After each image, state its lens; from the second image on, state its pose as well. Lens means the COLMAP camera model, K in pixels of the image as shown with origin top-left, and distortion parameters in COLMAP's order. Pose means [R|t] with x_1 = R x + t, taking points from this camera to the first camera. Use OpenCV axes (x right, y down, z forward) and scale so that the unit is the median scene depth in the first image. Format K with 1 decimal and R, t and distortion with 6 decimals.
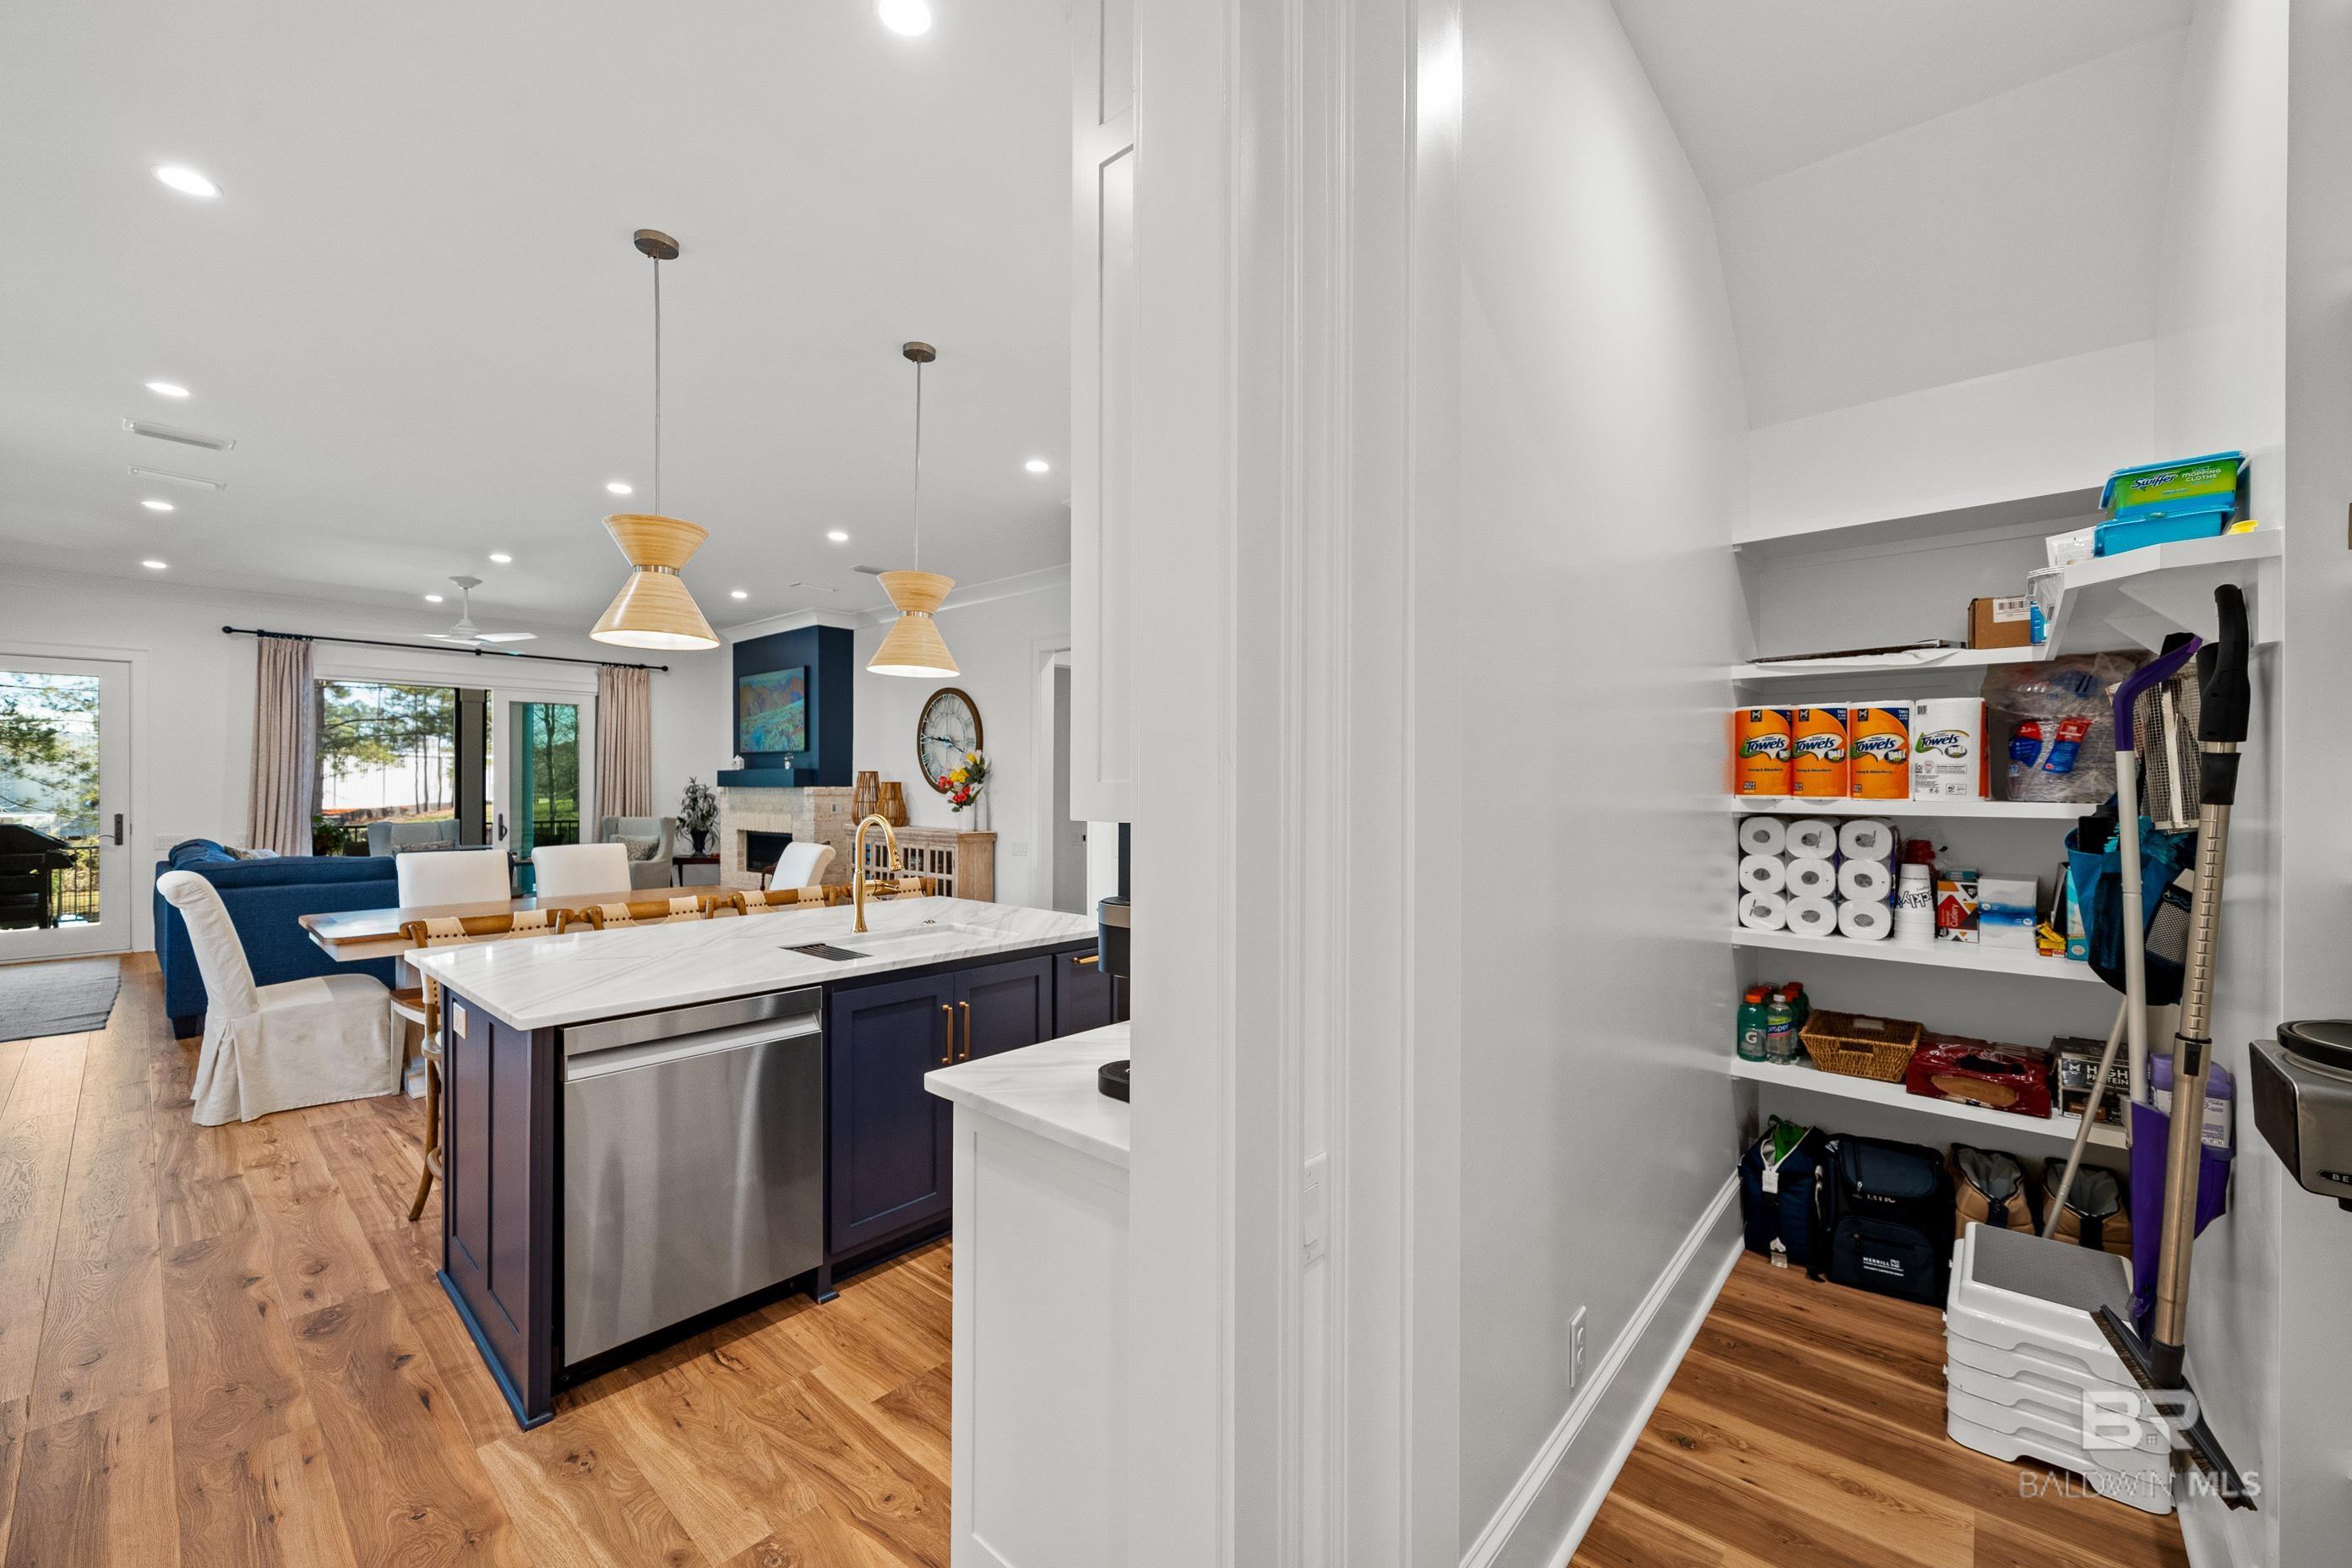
lens RADIAL K [[929.9, 0, 1182.0], [0, 929.9, 793.7], [0, 0, 1]] dist [0.000349, -0.000020]
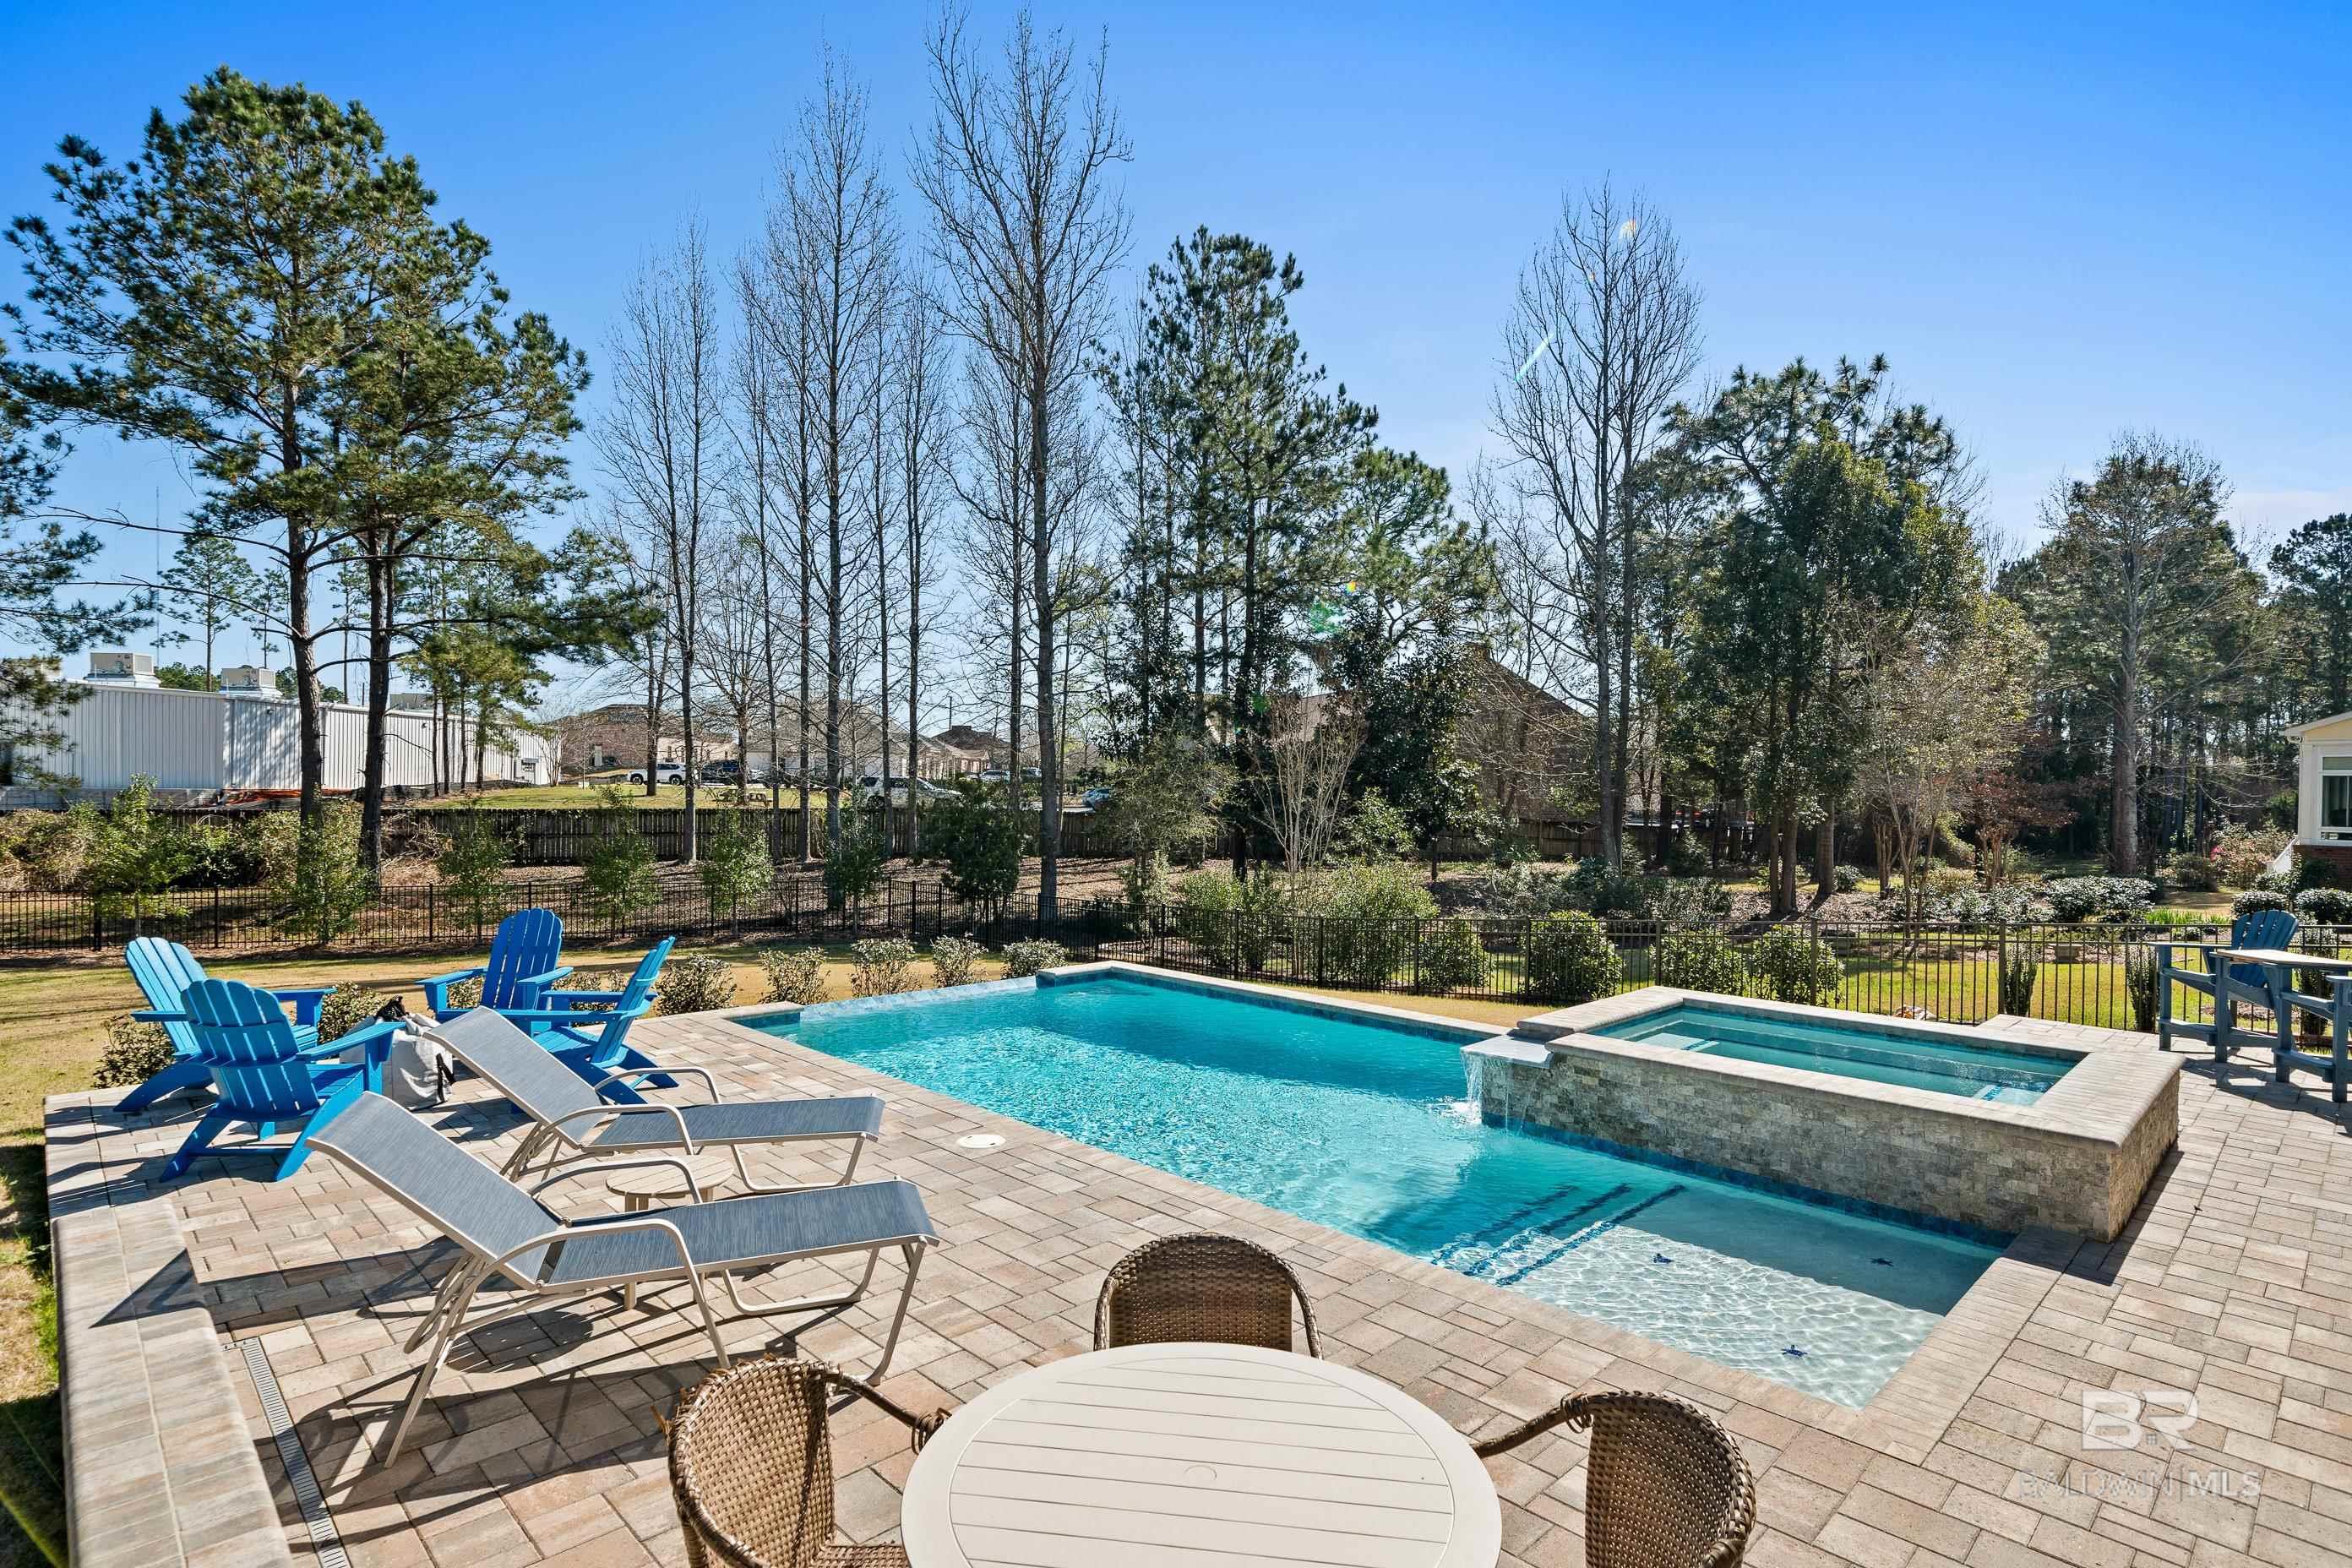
lens RADIAL K [[1187.3, 0, 1179.8], [0, 1187.3, 803.8], [0, 0, 1]] dist [0.000428, 0.001873]
pose [[0.997189, 0.008237, -0.074480, -0.378308], [-0.007896, 0.999957, 0.004874, 0.035062], [0.074517, -0.004272, 0.997211, 0.291709]]
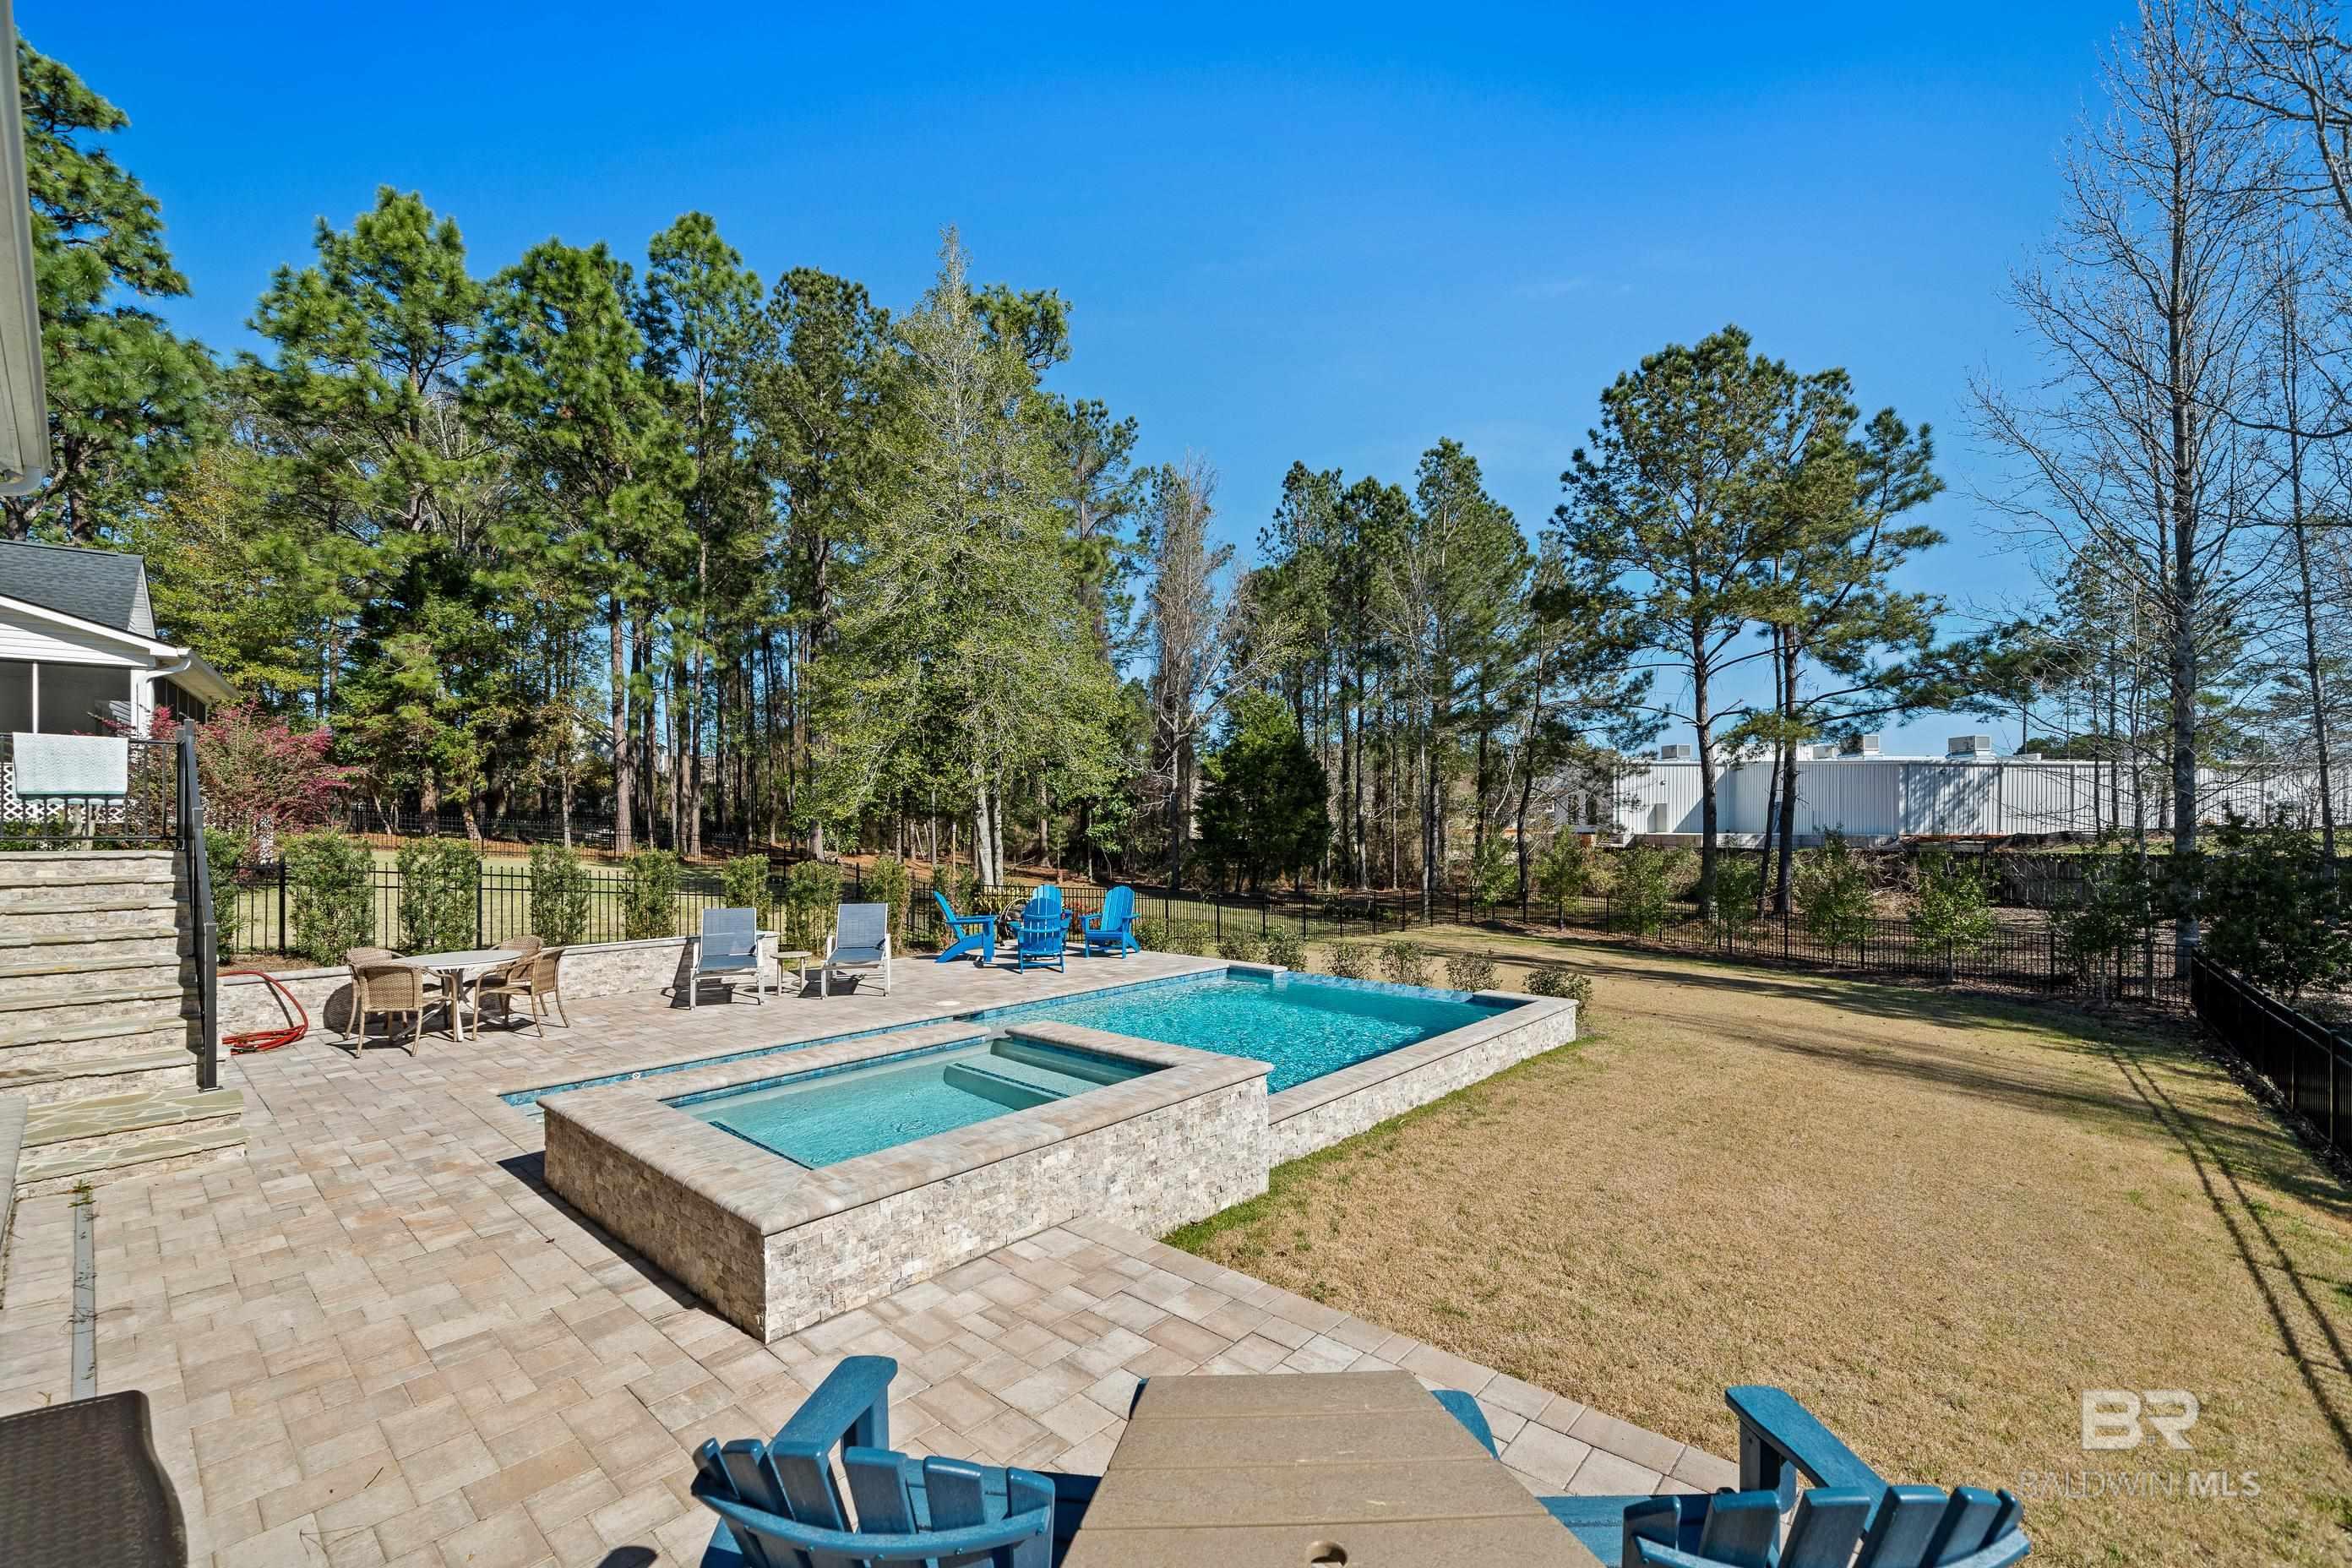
lens RADIAL K [[966.0, 0, 1179.0], [0, 966.0, 823.6], [0, 0, 1]] dist [0.000001, 0.000167]
pose [[0.002061, -0.006661, -0.999976, -0.140697], [-0.008217, 0.999944, -0.006678, 0.034898], [0.999964, 0.008231, 0.002007, 0.528617]]
